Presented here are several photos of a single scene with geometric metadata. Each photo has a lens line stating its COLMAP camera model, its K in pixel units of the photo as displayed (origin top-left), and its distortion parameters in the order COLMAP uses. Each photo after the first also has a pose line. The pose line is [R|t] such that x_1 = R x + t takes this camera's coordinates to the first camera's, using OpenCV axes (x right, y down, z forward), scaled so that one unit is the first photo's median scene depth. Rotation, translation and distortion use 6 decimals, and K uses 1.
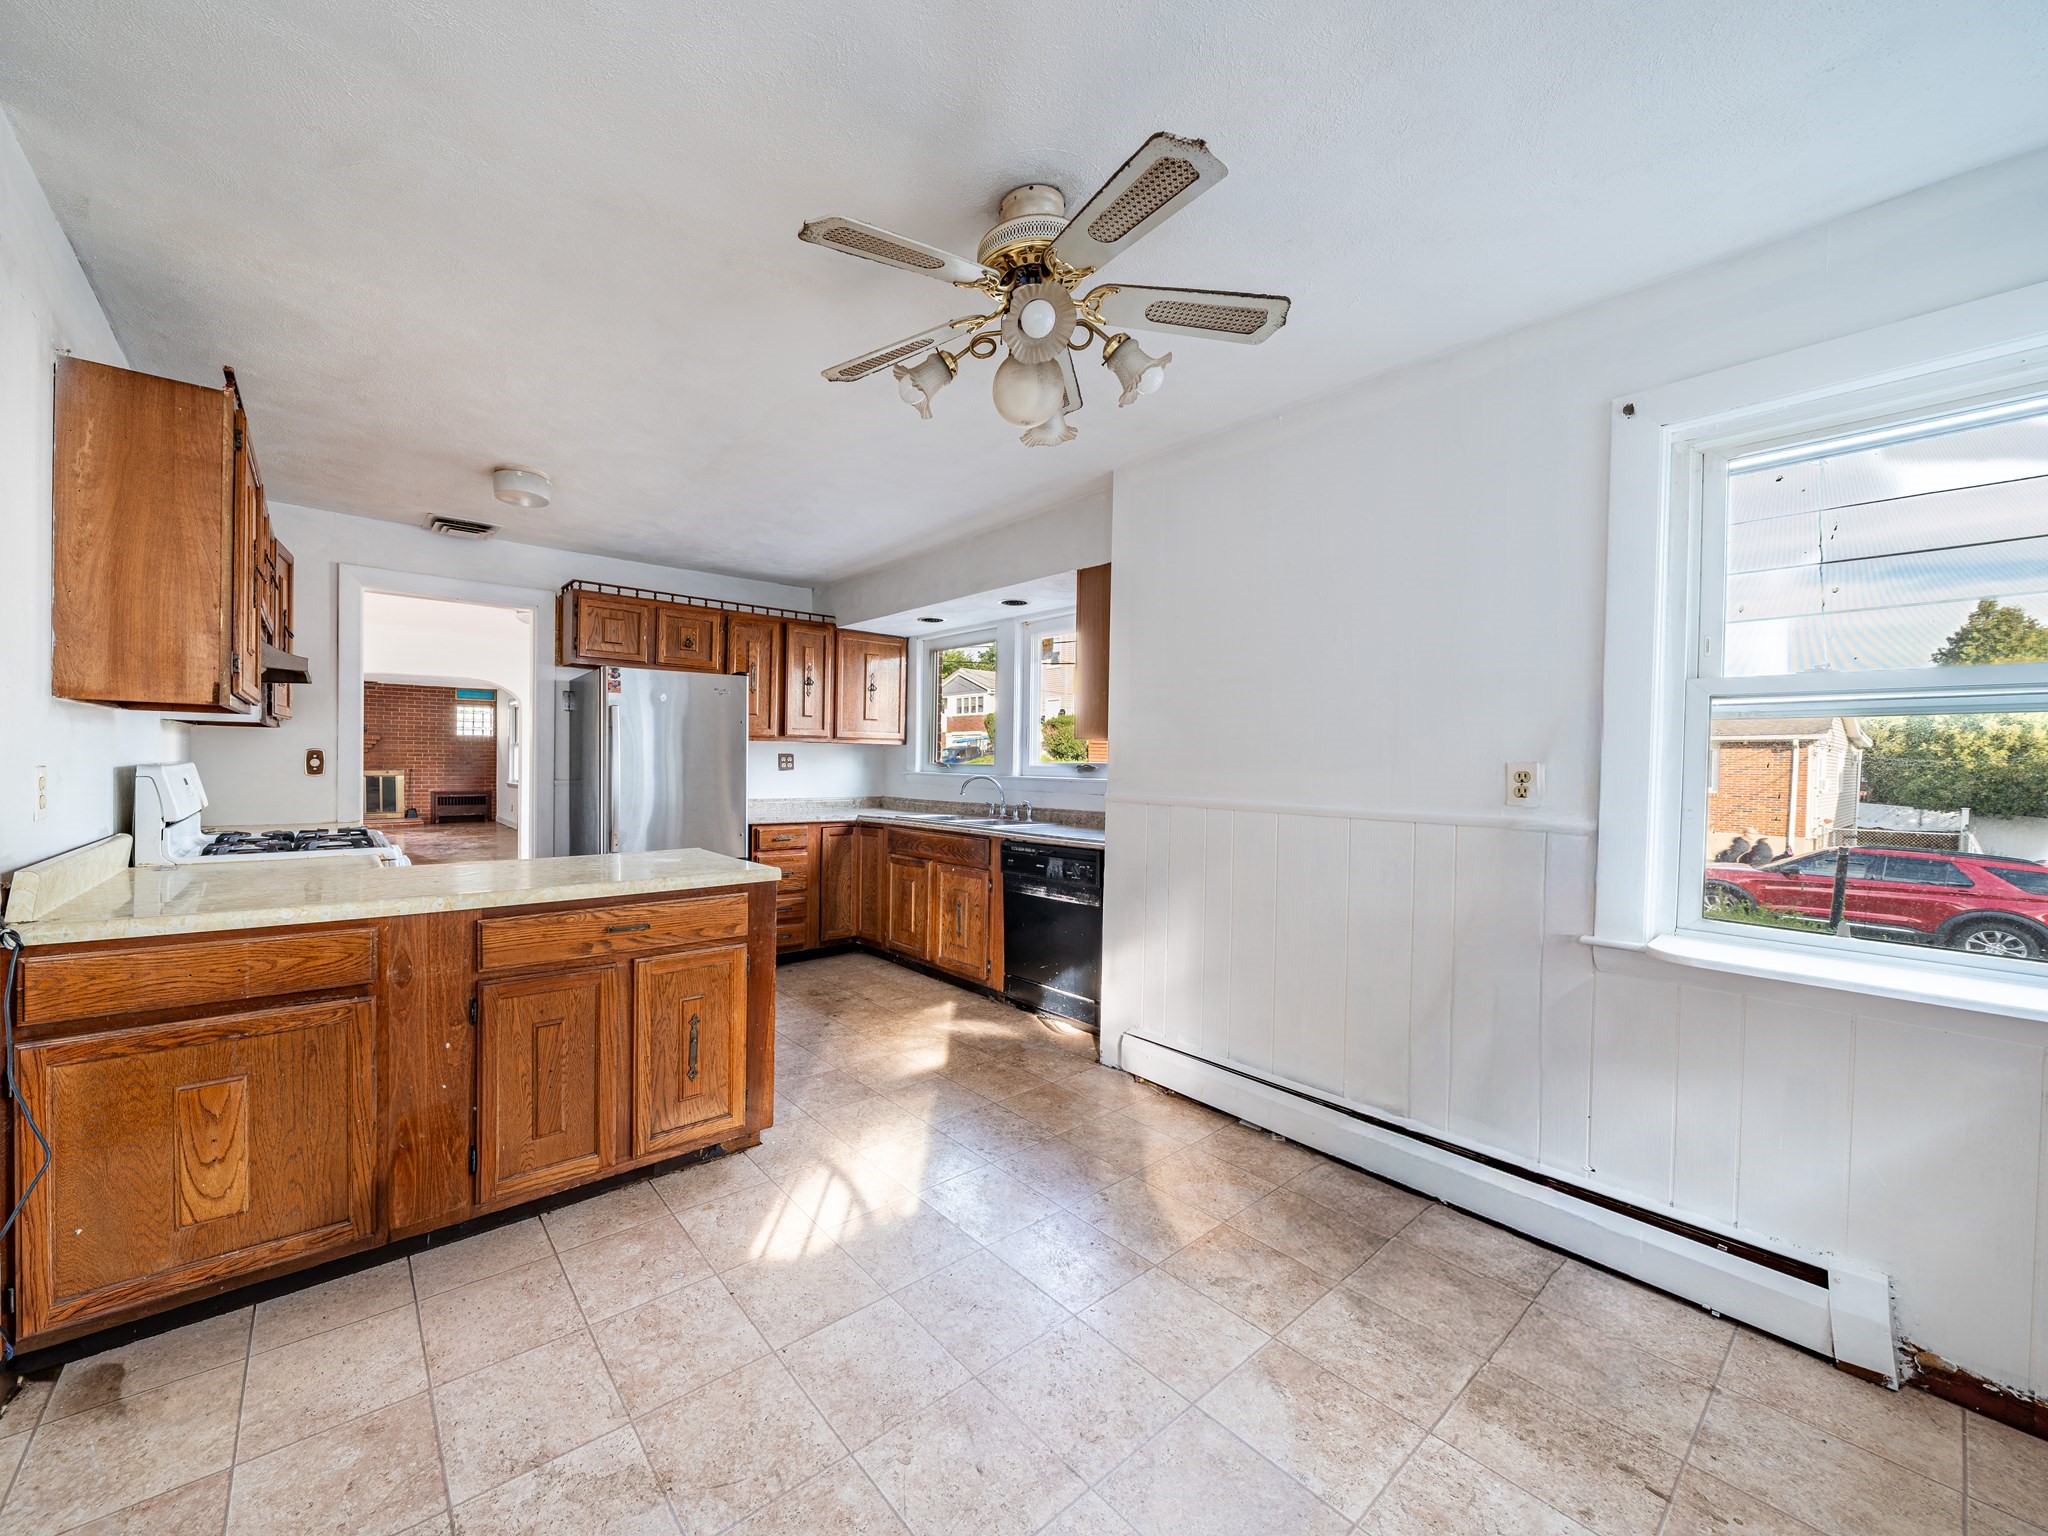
lens RADIAL K [[782.4, 0, 1003.2], [0, 782.4, 773.8], [0, 0, 1]] dist [-0.002778, -0.000201]
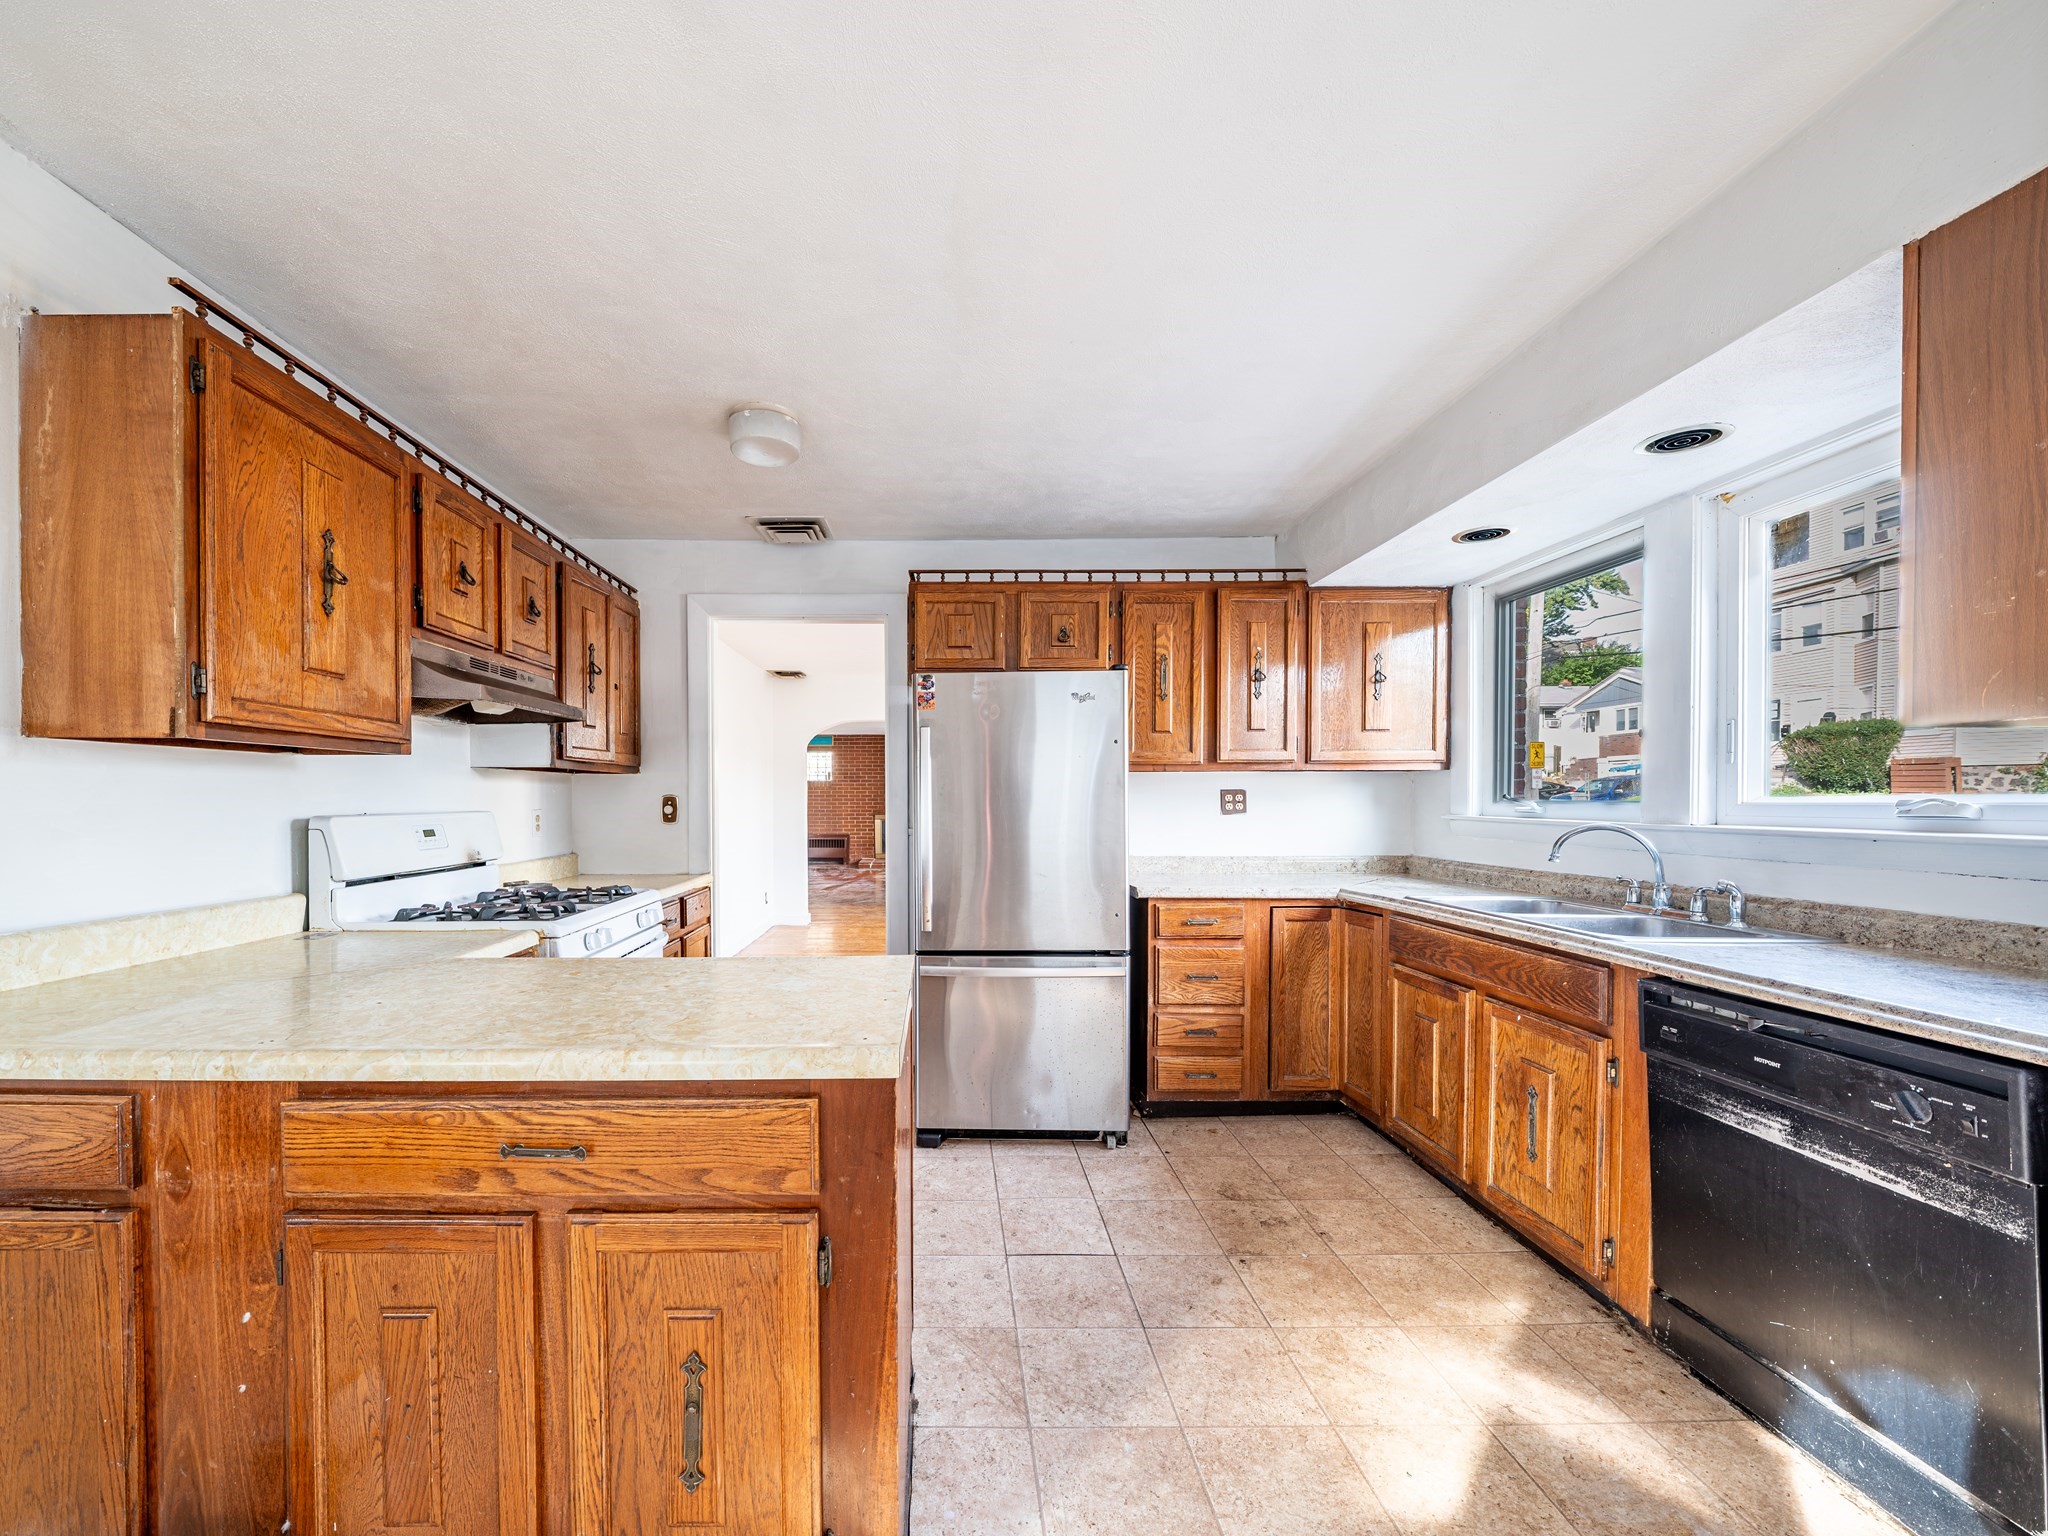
lens RADIAL K [[800.7, 0, 960.0], [0, 800.7, 808.2], [0, 0, 1]] dist [-0.005629, -0.000150]
pose [[0.728624, -0.007933, -0.684868, 0.025030], [0.002679, 0.999958, -0.008733, -0.005158], [0.684909, 0.004528, 0.728615, 0.411646]]
